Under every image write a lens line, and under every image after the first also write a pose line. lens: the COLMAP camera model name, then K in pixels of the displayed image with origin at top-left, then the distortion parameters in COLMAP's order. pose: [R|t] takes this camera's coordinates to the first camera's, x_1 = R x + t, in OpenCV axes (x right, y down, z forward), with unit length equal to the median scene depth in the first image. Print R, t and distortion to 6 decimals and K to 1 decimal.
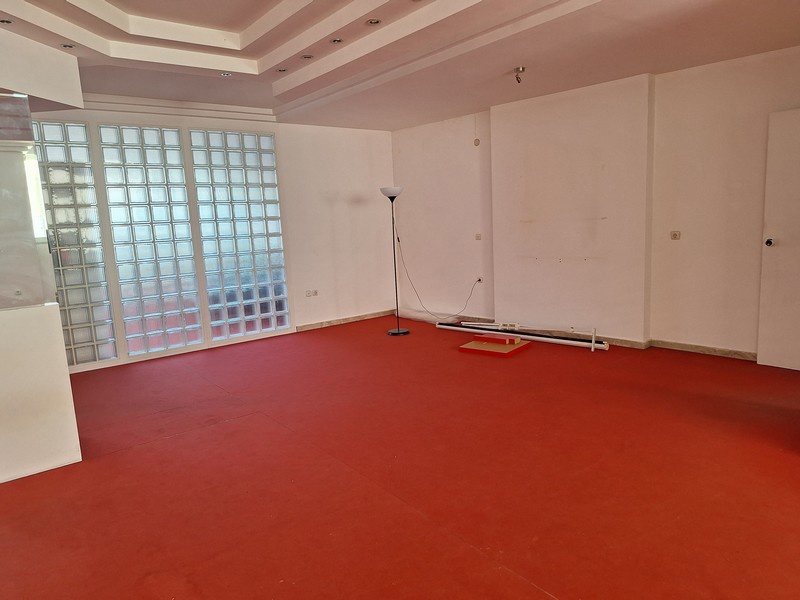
lens RADIAL K [[560.3, 0, 397.8], [0, 560.3, 296.8], [0, 0, 1]] dist [0.110706, -0.074109]
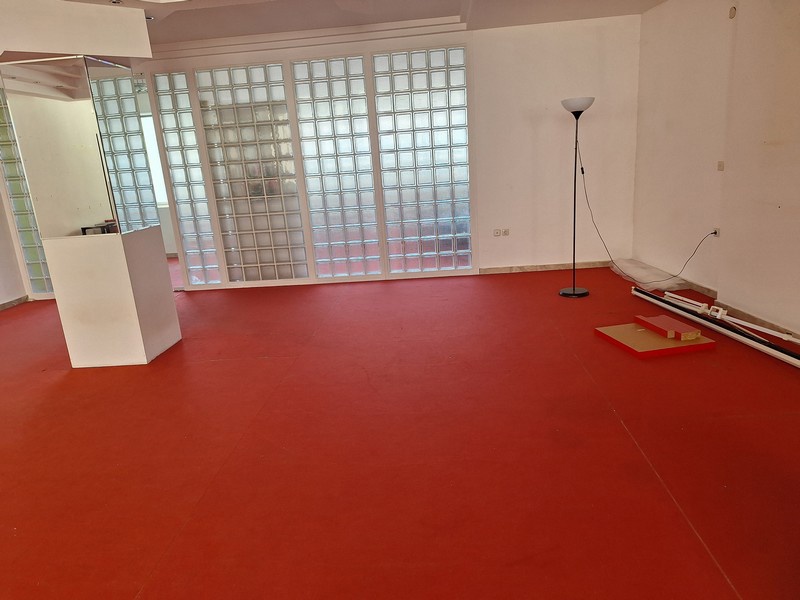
lens RADIAL K [[560.3, 0, 391.6], [0, 560.3, 297.3], [0, 0, 1]] dist [0.110706, -0.074109]
pose [[0.752788, 0.155770, -0.639566, 0.329704], [-0.056924, 0.983363, 0.172502, -0.054628], [0.655797, -0.093450, 0.749131, 0.250356]]
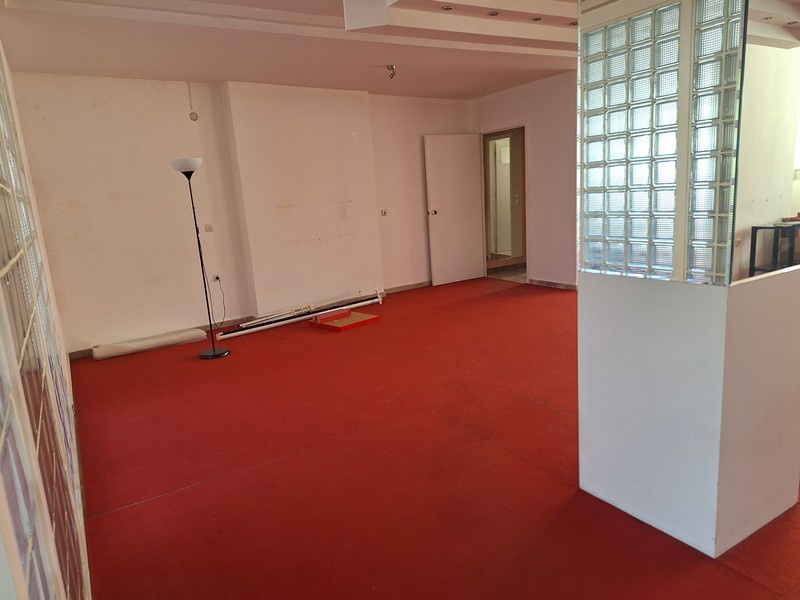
lens RADIAL K [[560.3, 0, 398.7], [0, 560.3, 297.5], [0, 0, 1]] dist [0.110706, -0.074109]
pose [[0.102982, -0.145356, 0.984005, -0.740008], [0.209987, 0.970146, 0.121333, -0.053663], [-0.972266, 0.194133, 0.130430, 0.674813]]
